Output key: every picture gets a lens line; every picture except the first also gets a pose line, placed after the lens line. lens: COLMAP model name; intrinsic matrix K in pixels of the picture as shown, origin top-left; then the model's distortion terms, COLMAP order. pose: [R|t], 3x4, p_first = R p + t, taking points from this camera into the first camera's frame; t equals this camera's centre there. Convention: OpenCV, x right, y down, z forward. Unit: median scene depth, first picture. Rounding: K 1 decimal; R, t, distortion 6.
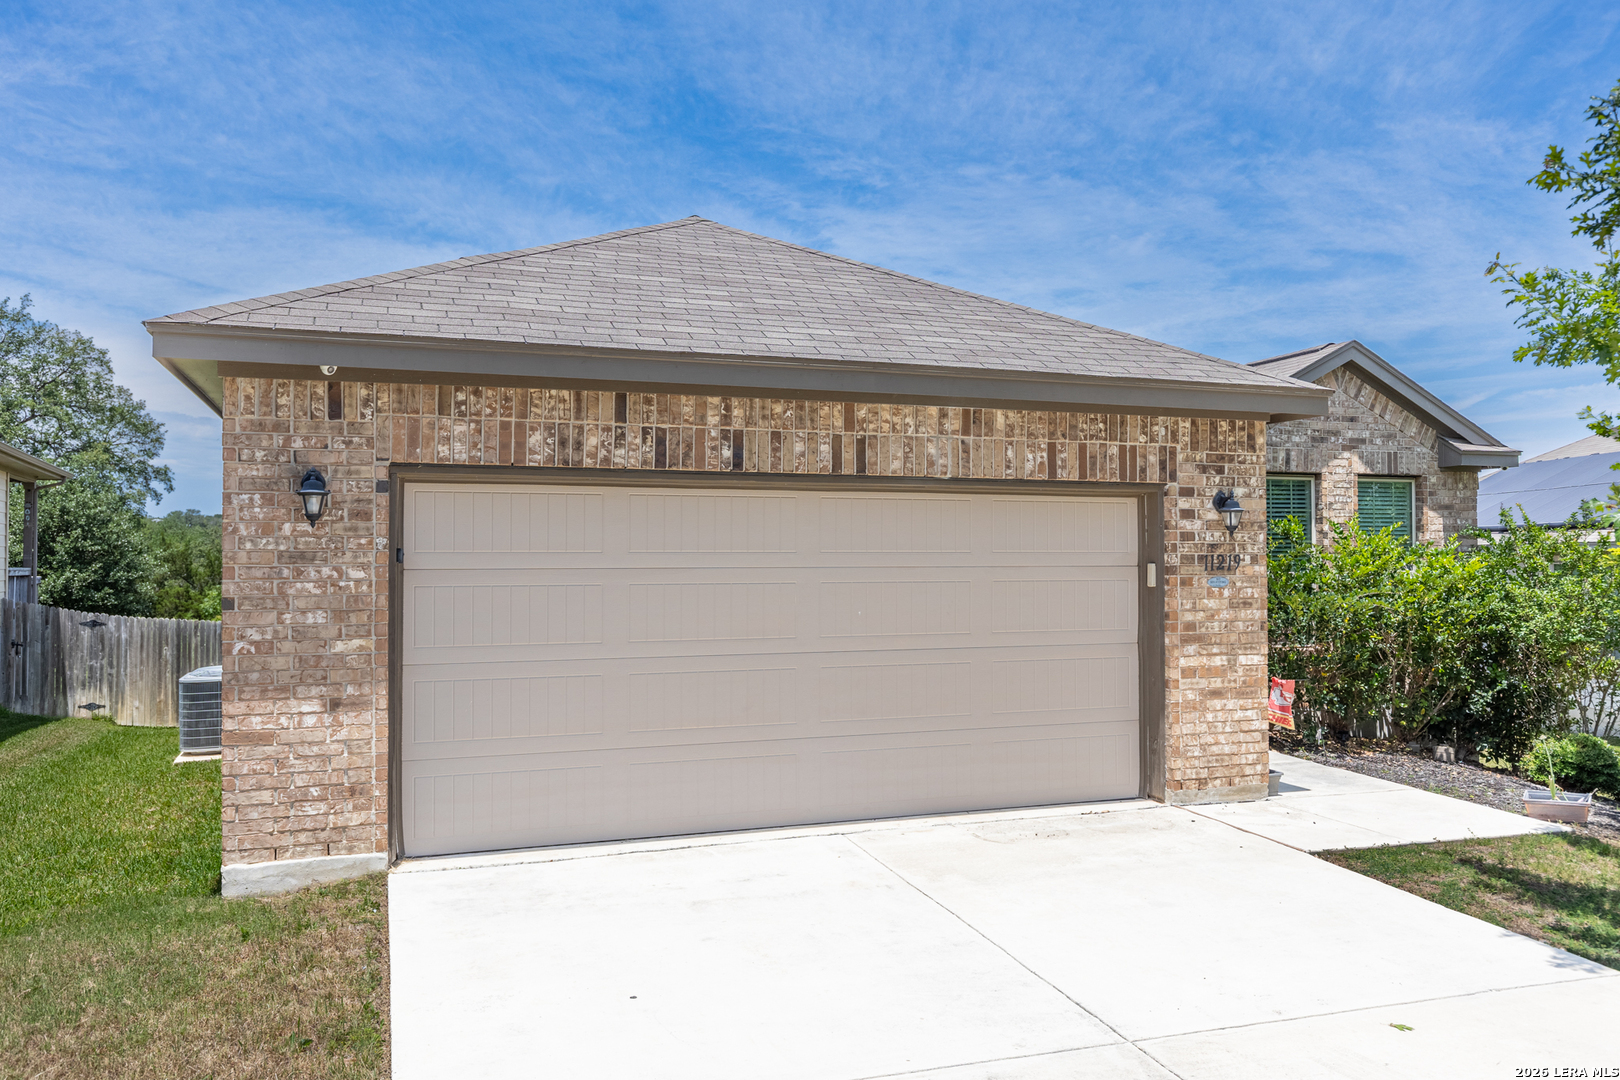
lens RADIAL K [[1222.9, 0, 810.0], [0, 1222.9, 540.0], [0, 0, 1]] dist [0.000446, -0.003383]
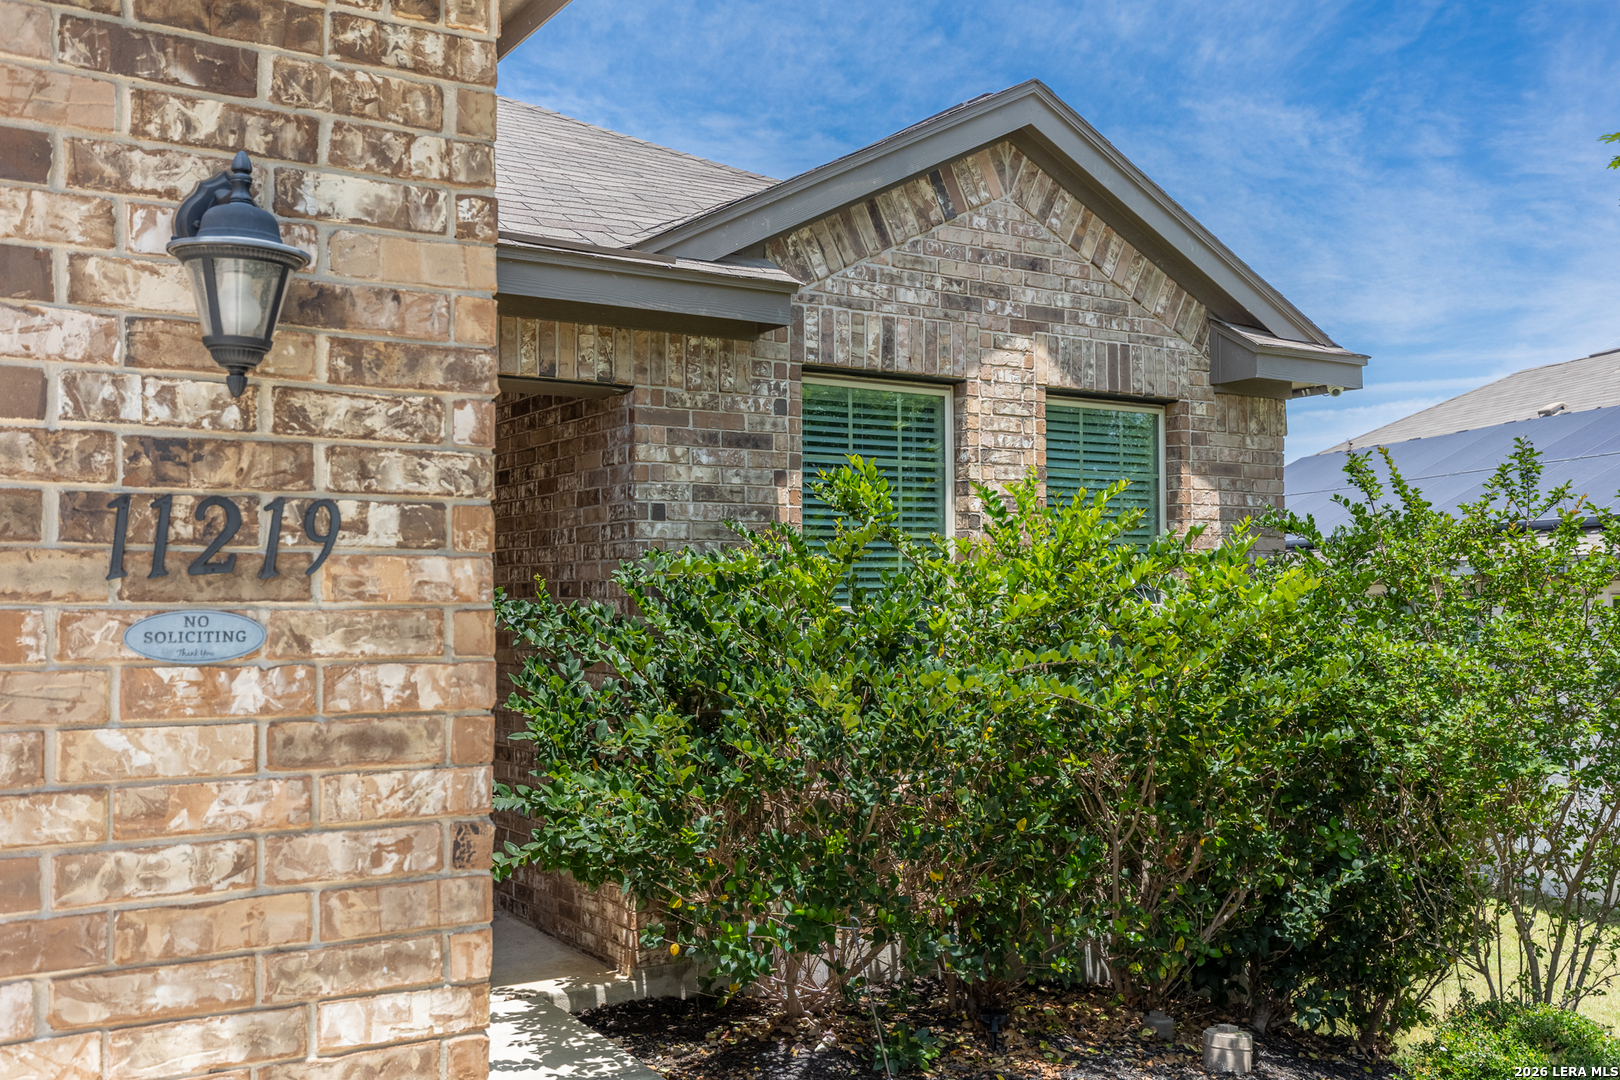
lens RADIAL K [[1552.2, 0, 810.0], [0, 1552.2, 540.0], [0, 0, 1]] dist [0.009324, 0.005707]
pose [[0.974074, 0.009068, 0.226046, 0.257703], [-0.004015, 0.999732, -0.022804, 0.016795], [-0.226192, 0.021305, 0.973850, 0.510377]]
